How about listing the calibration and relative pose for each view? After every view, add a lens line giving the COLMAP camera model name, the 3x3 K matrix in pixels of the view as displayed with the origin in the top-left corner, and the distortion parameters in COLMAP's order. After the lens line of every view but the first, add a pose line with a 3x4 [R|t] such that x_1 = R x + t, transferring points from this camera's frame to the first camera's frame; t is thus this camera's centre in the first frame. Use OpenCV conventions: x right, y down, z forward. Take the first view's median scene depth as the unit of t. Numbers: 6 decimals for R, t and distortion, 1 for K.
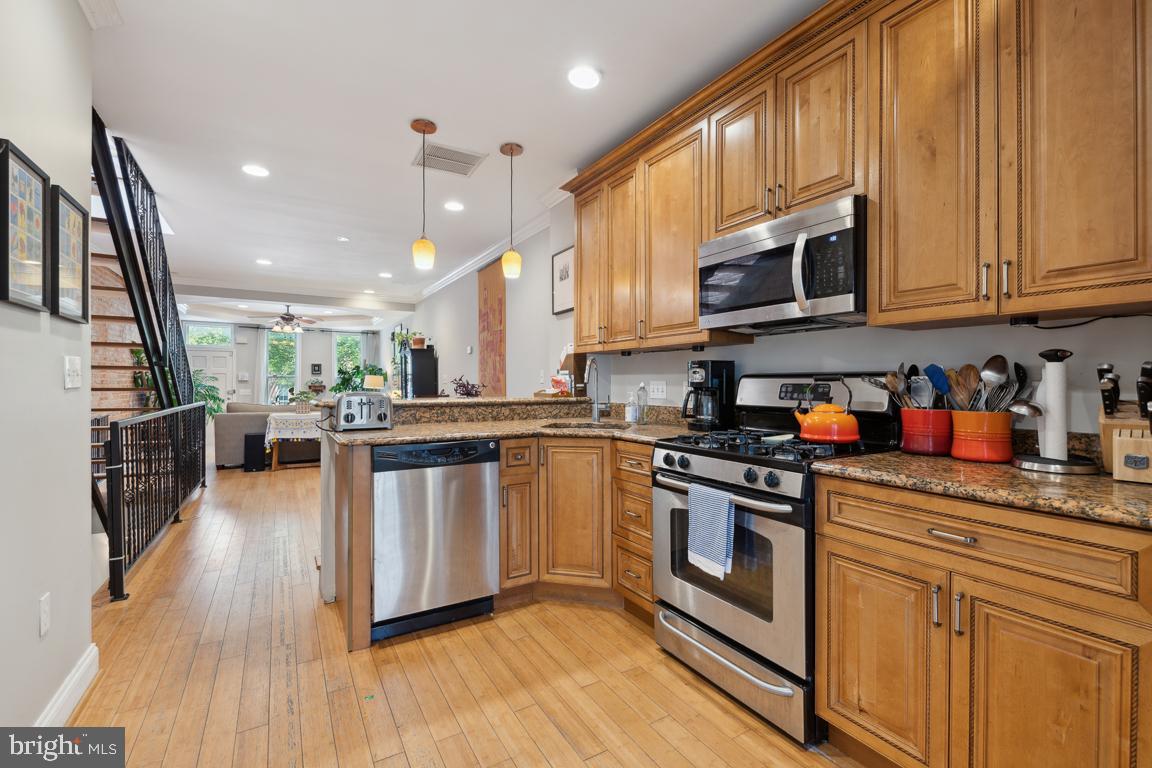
lens RADIAL K [[504.5, 0, 587.2], [0, 504.5, 387.3], [0, 0, 1]] dist [-0.004139, -0.004565]
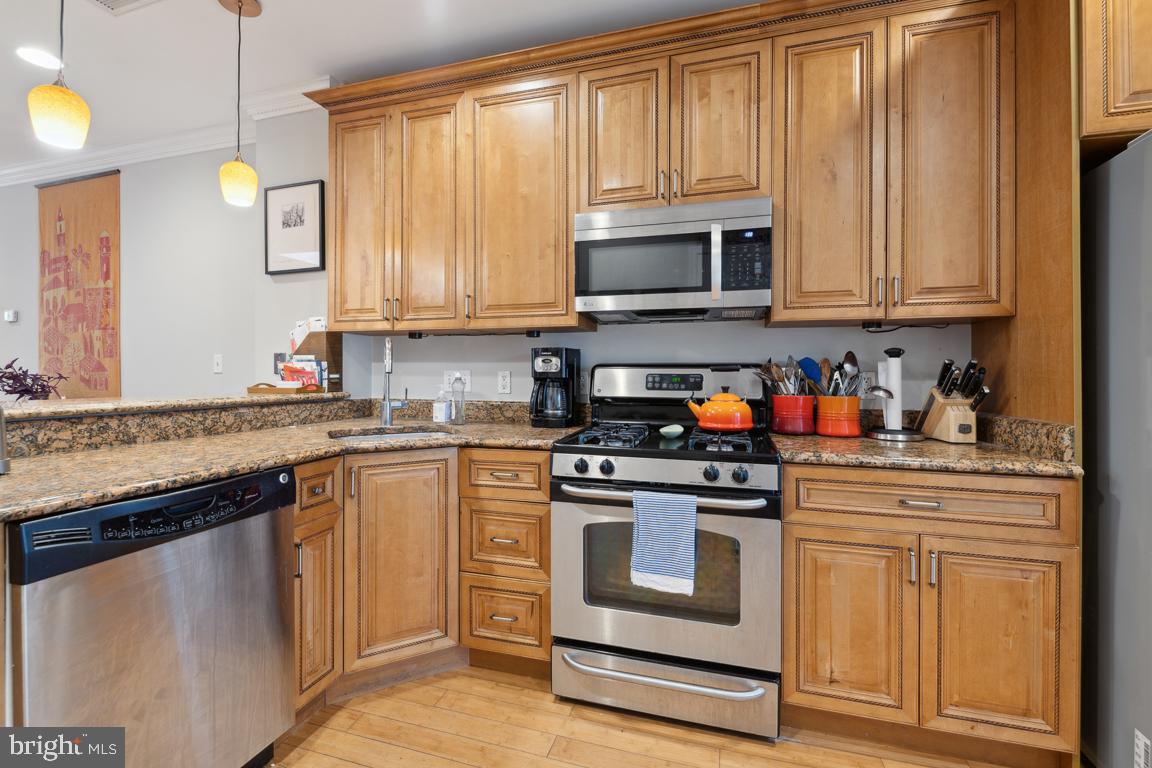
lens RADIAL K [[484.0, 0, 580.7], [0, 484.0, 374.1], [0, 0, 1]] dist [-0.001297, -0.001120]
pose [[0.739231, -0.000216, 0.673452, -0.389584], [0.004530, 0.999979, -0.004652, -0.003256], [-0.673437, 0.006490, 0.739216, 0.435646]]
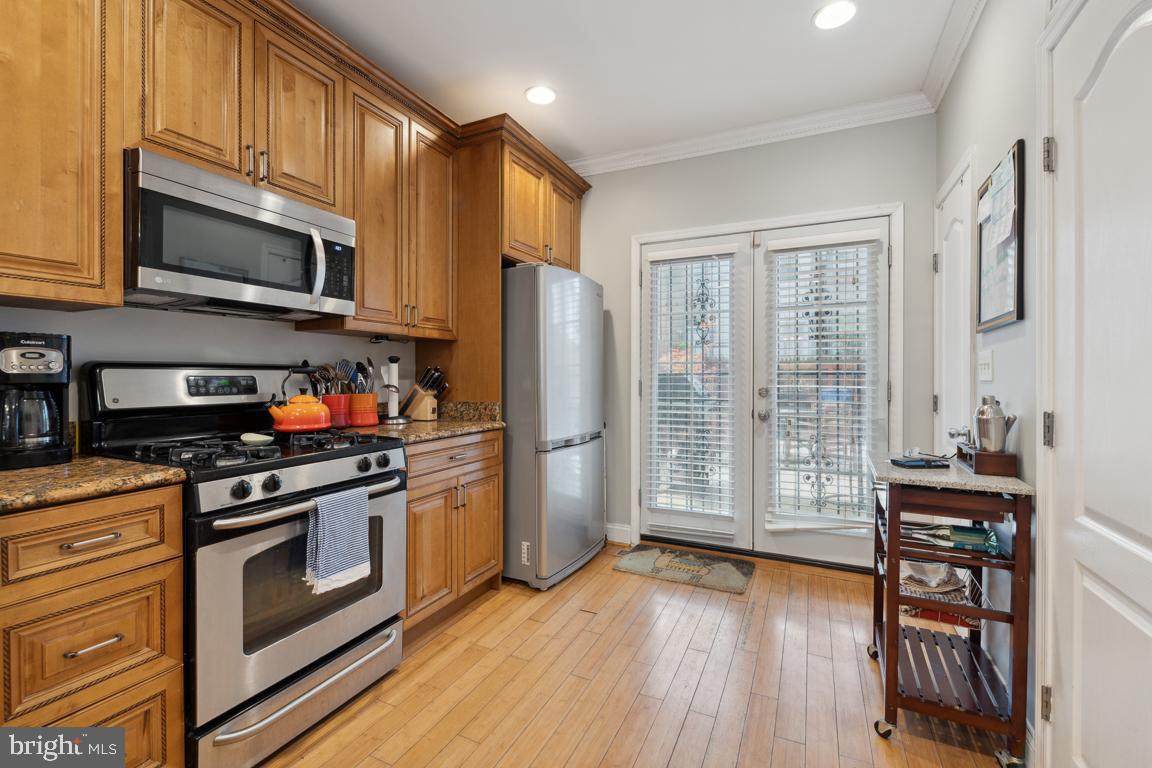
lens RADIAL K [[504.5, 0, 575.9], [0, 504.5, 379.5], [0, 0, 1]] dist [-0.004139, -0.004565]
pose [[-0.555791, -0.010919, 0.831250, -0.669707], [0.004658, 0.999857, 0.016248, -0.012983], [-0.831309, 0.012902, -0.555661, 1.045066]]
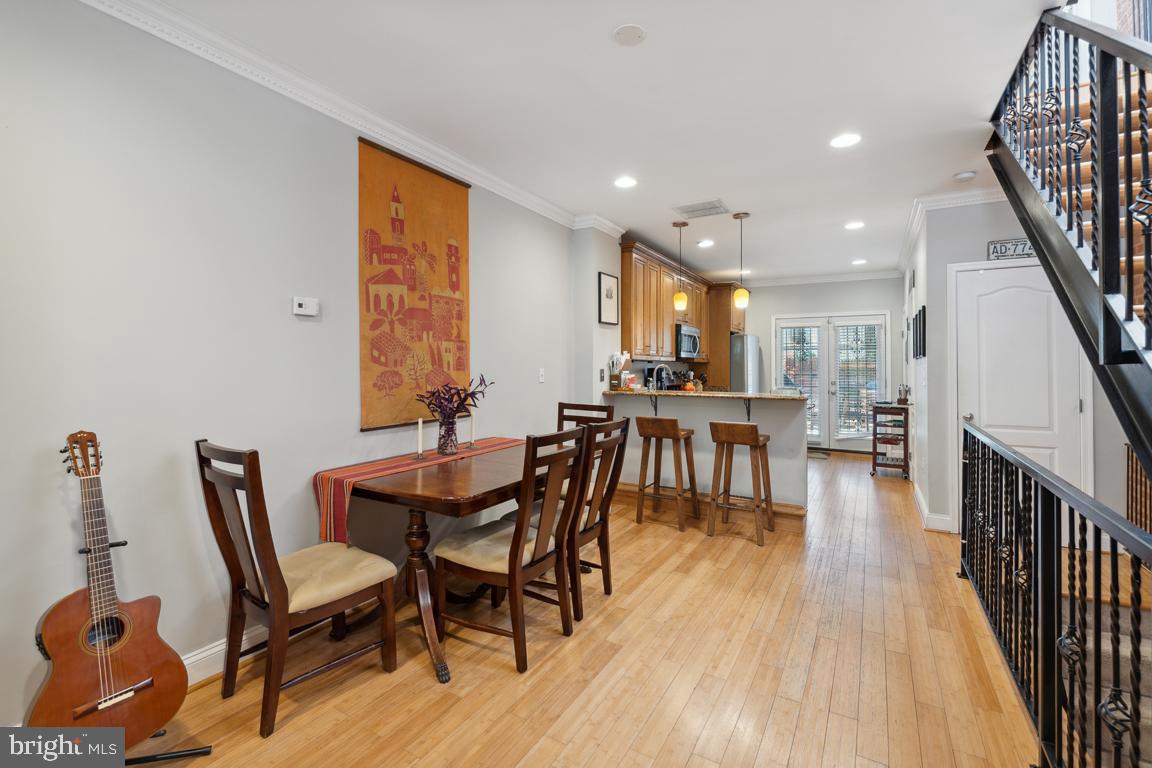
lens RADIAL K [[504.5, 0, 554.9], [0, 504.5, 364.4], [0, 0, 1]] dist [-0.004139, -0.004565]
pose [[-0.446310, 0.004089, 0.894869, -2.148796], [0.006374, 0.999979, -0.001390, -0.093220], [-0.894856, 0.005084, -0.446326, 3.253803]]
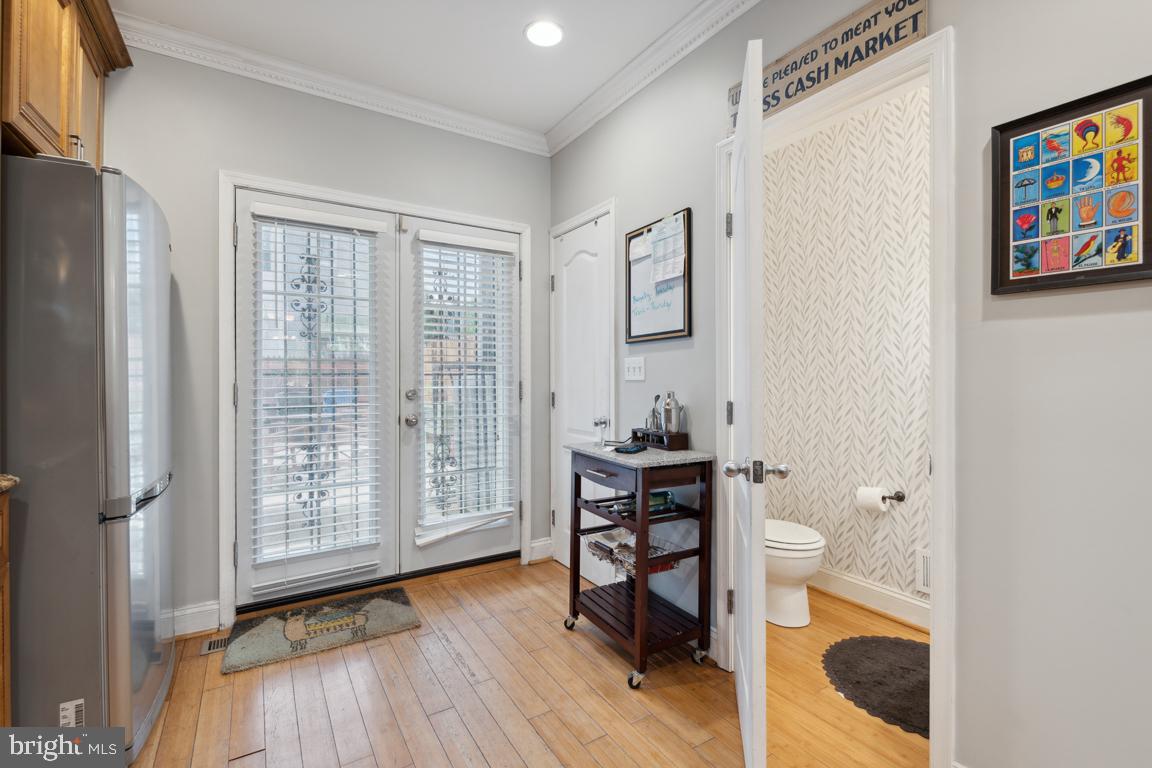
lens RADIAL K [[504.5, 0, 583.1], [0, 504.5, 378.5], [0, 0, 1]] dist [-0.004139, -0.004565]
pose [[-0.998691, -0.002705, -0.051077, -0.115913], [-0.003325, 0.999922, 0.012050, -0.009659], [0.051040, 0.012204, -0.998622, 1.125148]]
